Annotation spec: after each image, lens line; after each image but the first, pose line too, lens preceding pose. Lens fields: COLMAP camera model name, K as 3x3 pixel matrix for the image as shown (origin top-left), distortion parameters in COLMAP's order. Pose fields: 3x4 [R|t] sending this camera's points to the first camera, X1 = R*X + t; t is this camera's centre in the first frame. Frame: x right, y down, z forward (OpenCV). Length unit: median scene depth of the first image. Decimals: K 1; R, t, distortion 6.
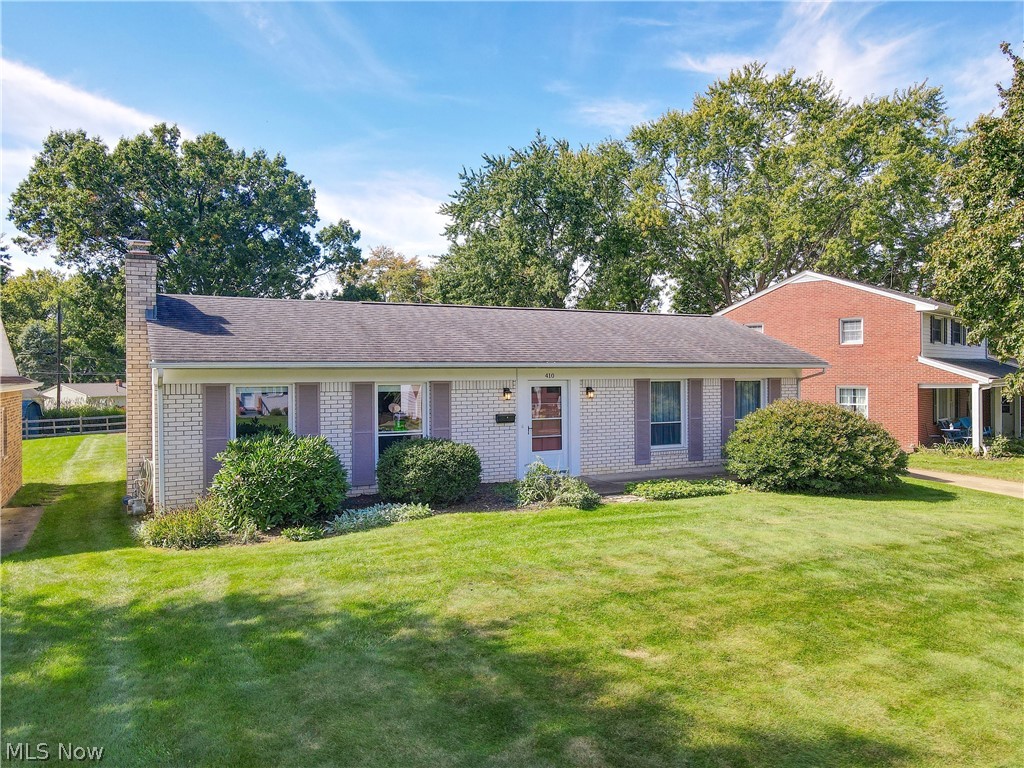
lens RADIAL K [[756.0, 0, 513.2], [0, 756.0, 382.2], [0, 0, 1]] dist [0.004566, 0.029425]
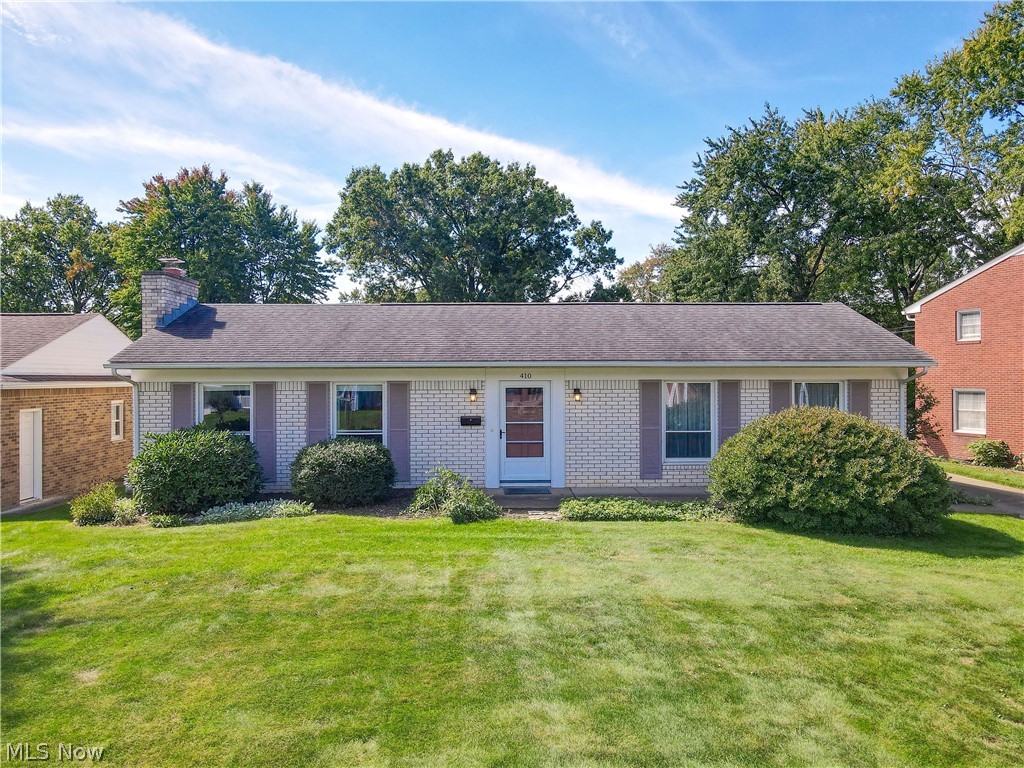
lens RADIAL K [[756.0, 0, 511.9], [0, 756.0, 379.3], [0, 0, 1]] dist [0.004566, 0.029425]
pose [[0.898718, 0.004806, -0.438500, 0.400970], [-0.006423, 0.999977, -0.002205, -0.002162], [0.438480, 0.004798, 0.898728, 0.149979]]
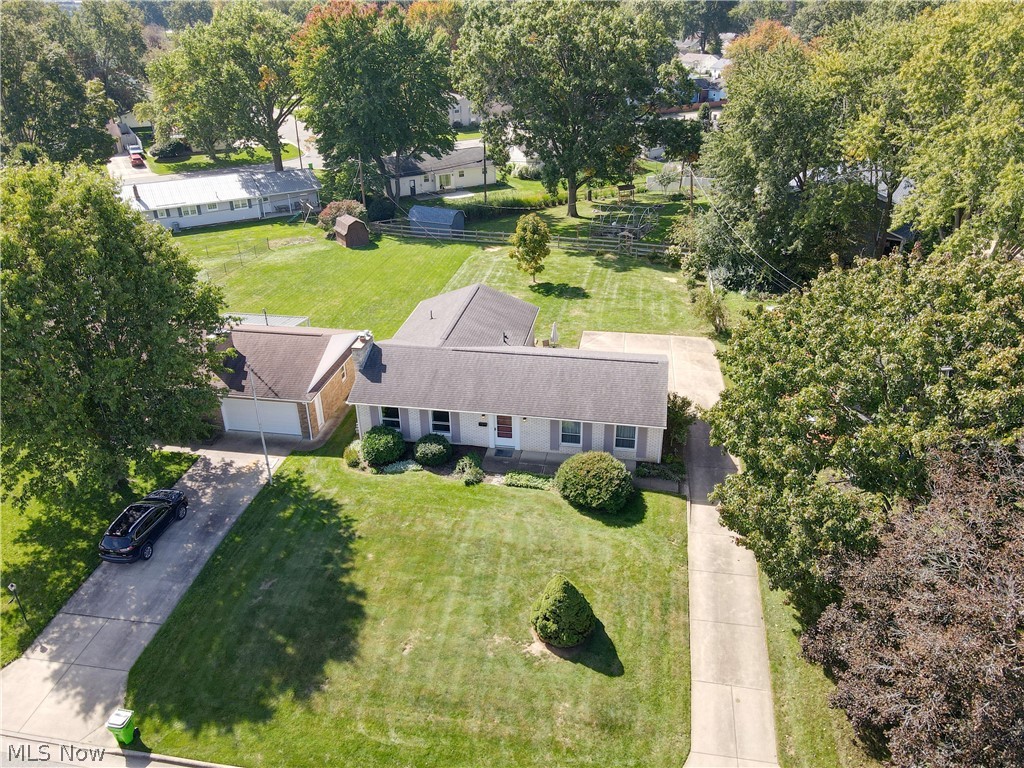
lens RADIAL K [[756.0, 0, 509.6], [0, 756.0, 385.9], [0, 0, 1]] dist [0.004566, 0.029425]
pose [[0.785849, 0.287090, -0.547742, 1.178888], [0.003841, 0.883431, 0.468546, -1.045379], [0.618407, -0.370310, 0.693140, -0.494719]]
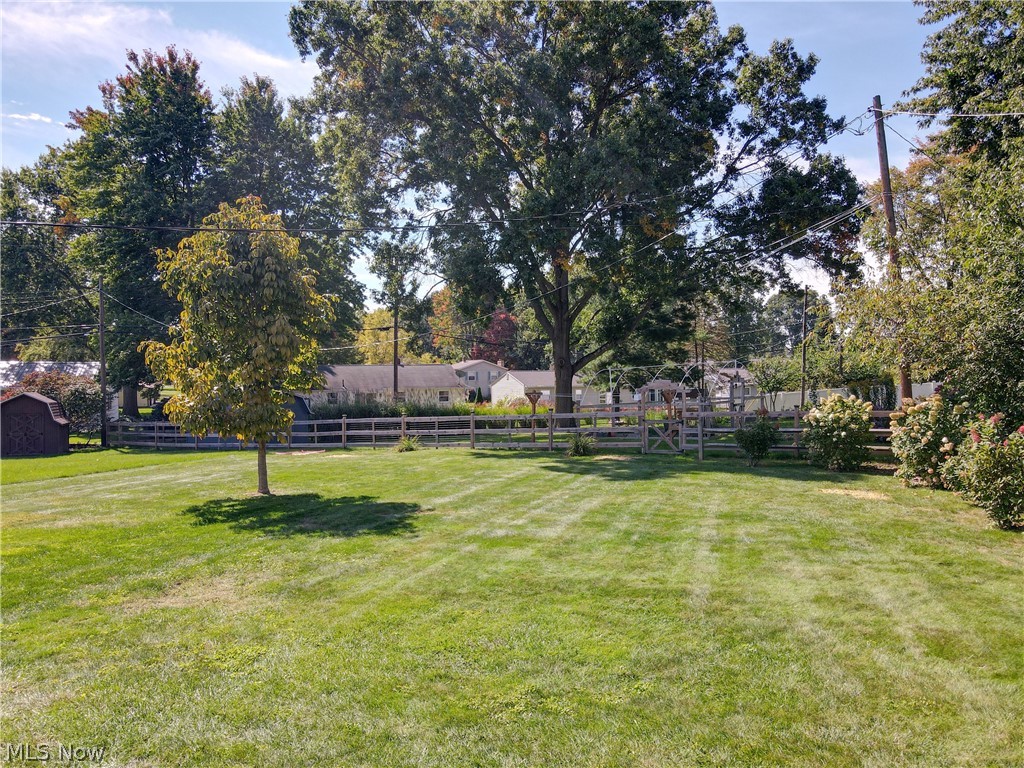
lens RADIAL K [[756.0, 0, 514.9], [0, 756.0, 389.5], [0, 0, 1]] dist [0.004566, 0.029425]
pose [[0.714718, 0.019963, -0.699128, 0.019624], [-0.002349, 0.999655, 0.026142, 0.008313], [0.699409, -0.017042, 0.714519, 1.736765]]
